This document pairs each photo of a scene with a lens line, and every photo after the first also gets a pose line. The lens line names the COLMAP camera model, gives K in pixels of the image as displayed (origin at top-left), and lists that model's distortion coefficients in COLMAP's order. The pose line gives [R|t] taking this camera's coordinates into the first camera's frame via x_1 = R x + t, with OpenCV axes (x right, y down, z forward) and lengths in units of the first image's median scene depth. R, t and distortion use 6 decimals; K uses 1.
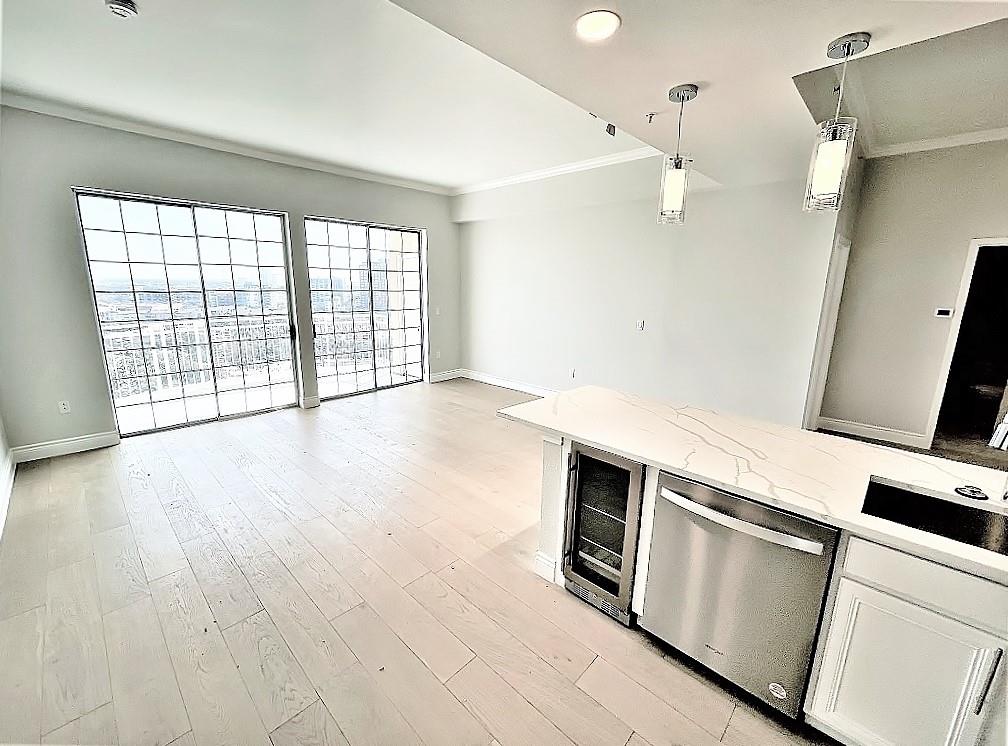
lens RADIAL K [[414.4, 0, 503.5], [0, 414.4, 372.5], [0, 0, 1]] dist [-0.000116, 0.000253]
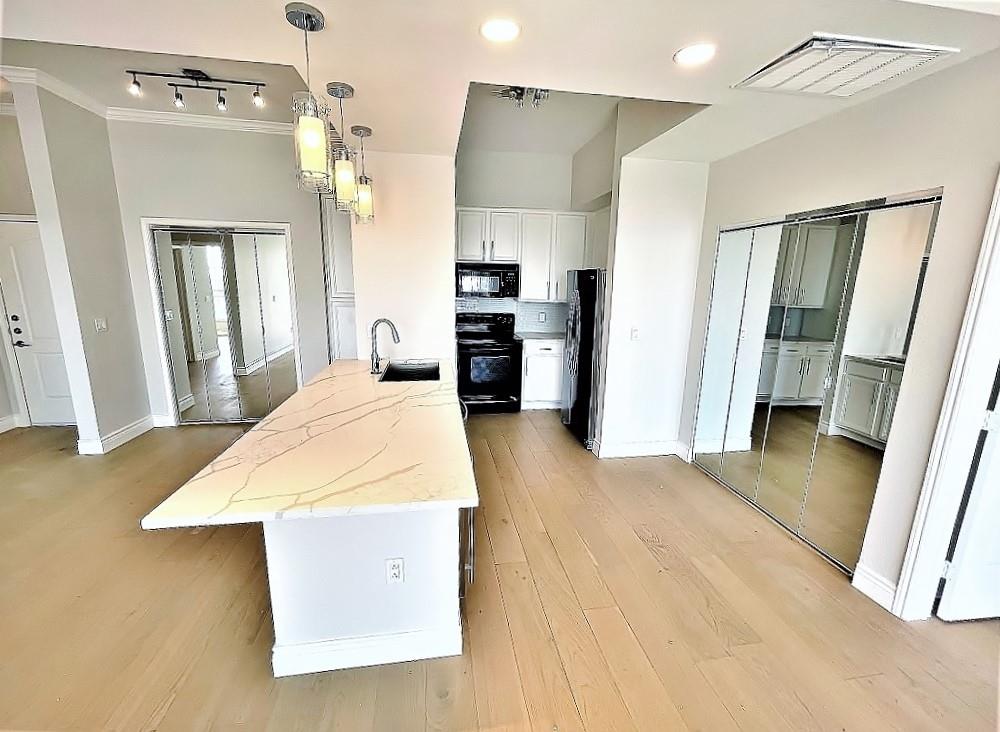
lens RADIAL K [[413.5, 0, 500.0], [0, 413.5, 366.0], [0, 0, 1]] dist [0.000256, -0.000324]
pose [[-0.794259, -0.157464, 0.586819, -0.423532], [0.094197, 0.922241, 0.374965, -0.346782], [-0.600232, 0.353096, -0.717666, 1.636964]]
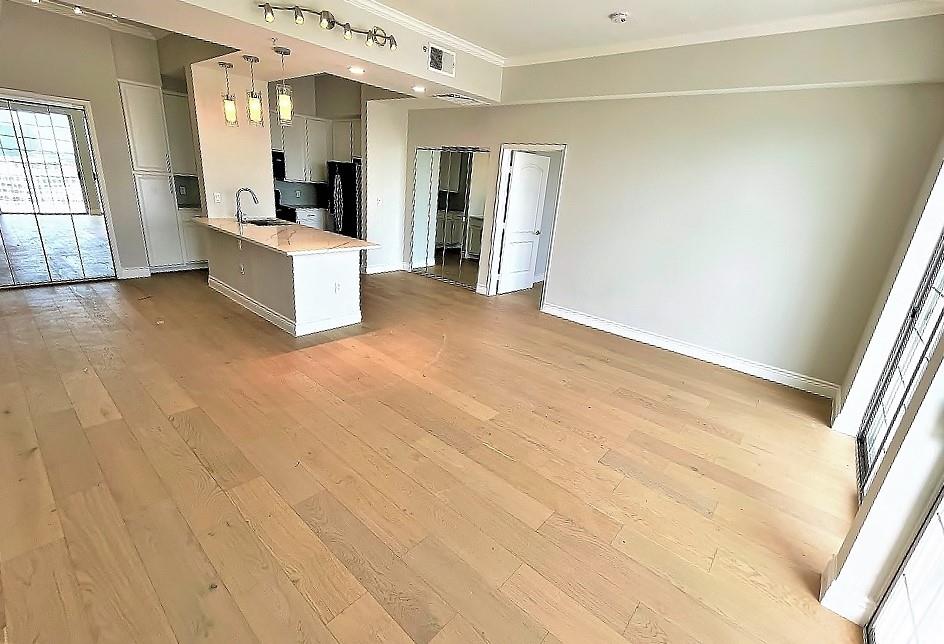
lens RADIAL K [[417.1, 0, 472.5], [0, 417.1, 320.2], [0, 0, 1]] dist [-0.000077, -0.000188]
pose [[-0.993773, -0.080304, -0.077243, -0.359793], [-0.108424, 0.856701, 0.504289, -0.707457], [0.025677, 0.509523, -0.860074, 3.347323]]
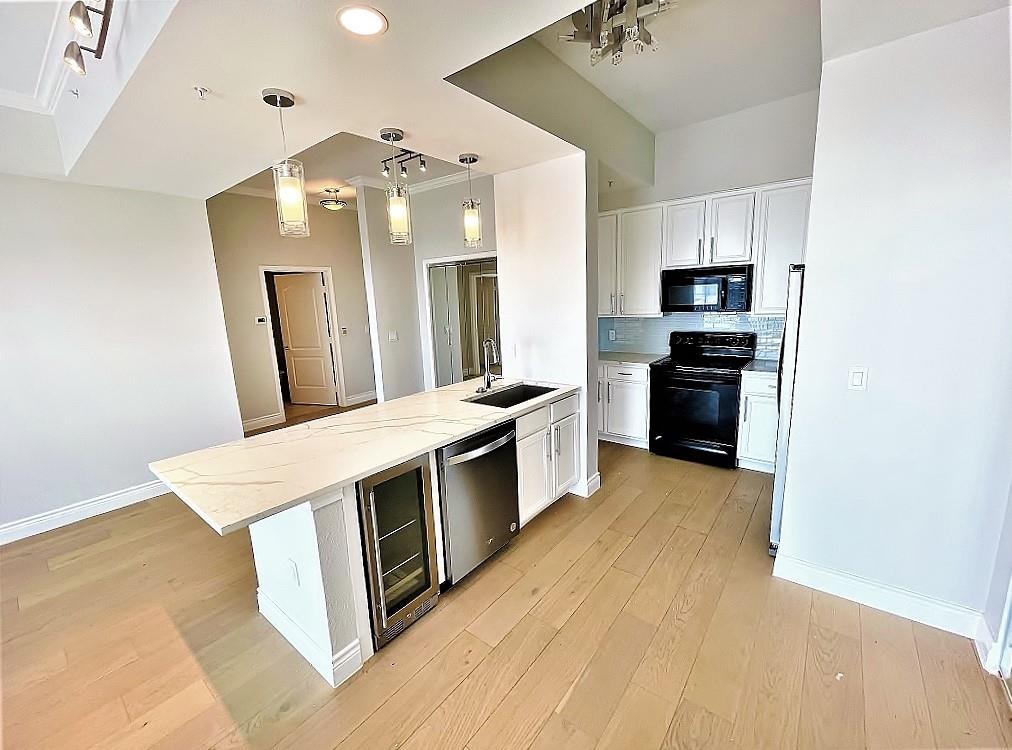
lens RADIAL K [[416.1, 0, 505.5], [0, 416.1, 374.5], [0, 0, 1]] dist [-0.000116, 0.000253]
pose [[-0.086974, -0.202252, 0.975464, -0.698585], [0.247606, 0.944059, 0.217818, -0.164976], [-0.964949, 0.260475, -0.032029, 0.730737]]
